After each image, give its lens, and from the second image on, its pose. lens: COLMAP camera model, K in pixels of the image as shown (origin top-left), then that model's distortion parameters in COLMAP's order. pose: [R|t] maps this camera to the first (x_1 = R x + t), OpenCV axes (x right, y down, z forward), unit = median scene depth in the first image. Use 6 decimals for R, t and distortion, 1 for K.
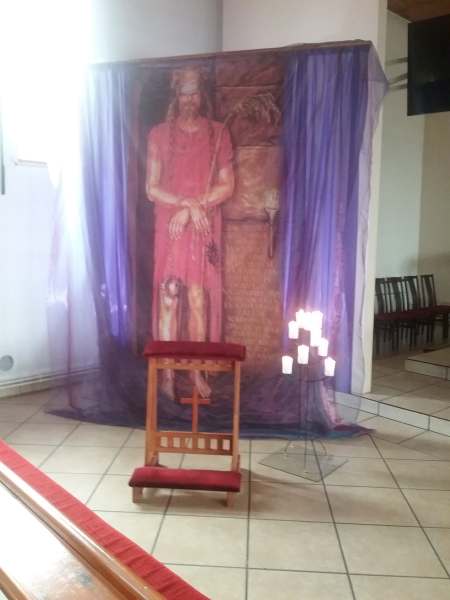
lens RADIAL K [[555.6, 0, 215.4], [0, 555.6, 293.6], [0, 0, 1]] dist [0.094441, -0.199055]
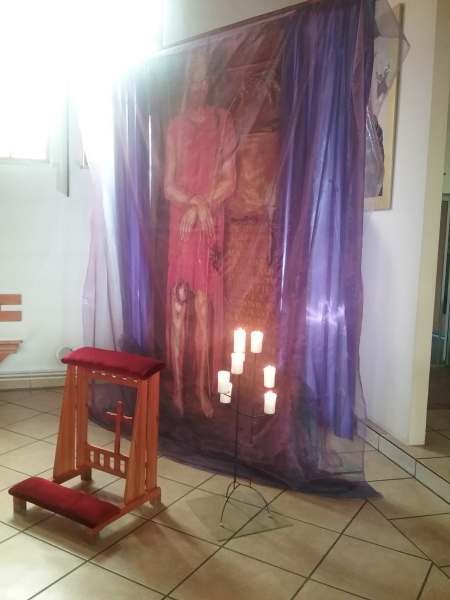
lens RADIAL K [[555.6, 0, 215.4], [0, 555.6, 293.6], [0, 0, 1]] dist [0.094441, -0.199055]
pose [[0.887090, 0.061357, -0.457500, 0.409630], [-0.064388, 0.997885, 0.008983, -0.021922], [0.457083, 0.021489, 0.889164, 0.209727]]
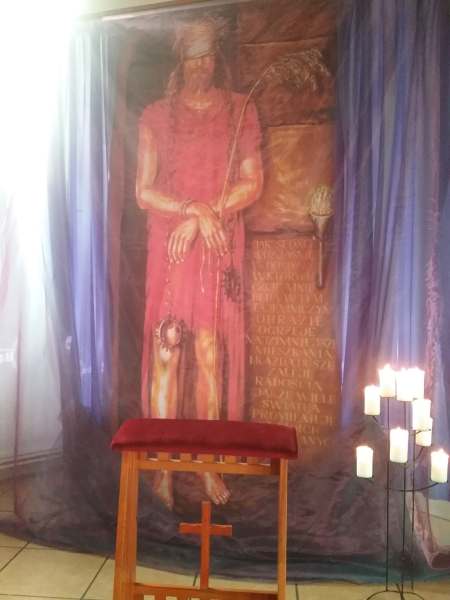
lens RADIAL K [[555.6, 0, 215.4], [0, 555.6, 293.6], [0, 0, 1]] dist [0.094441, -0.199055]
pose [[0.999884, 0.001379, -0.015146, -0.014383], [-0.003138, 0.993161, -0.116713, 0.019694], [0.014881, 0.116747, 0.993050, 0.335009]]
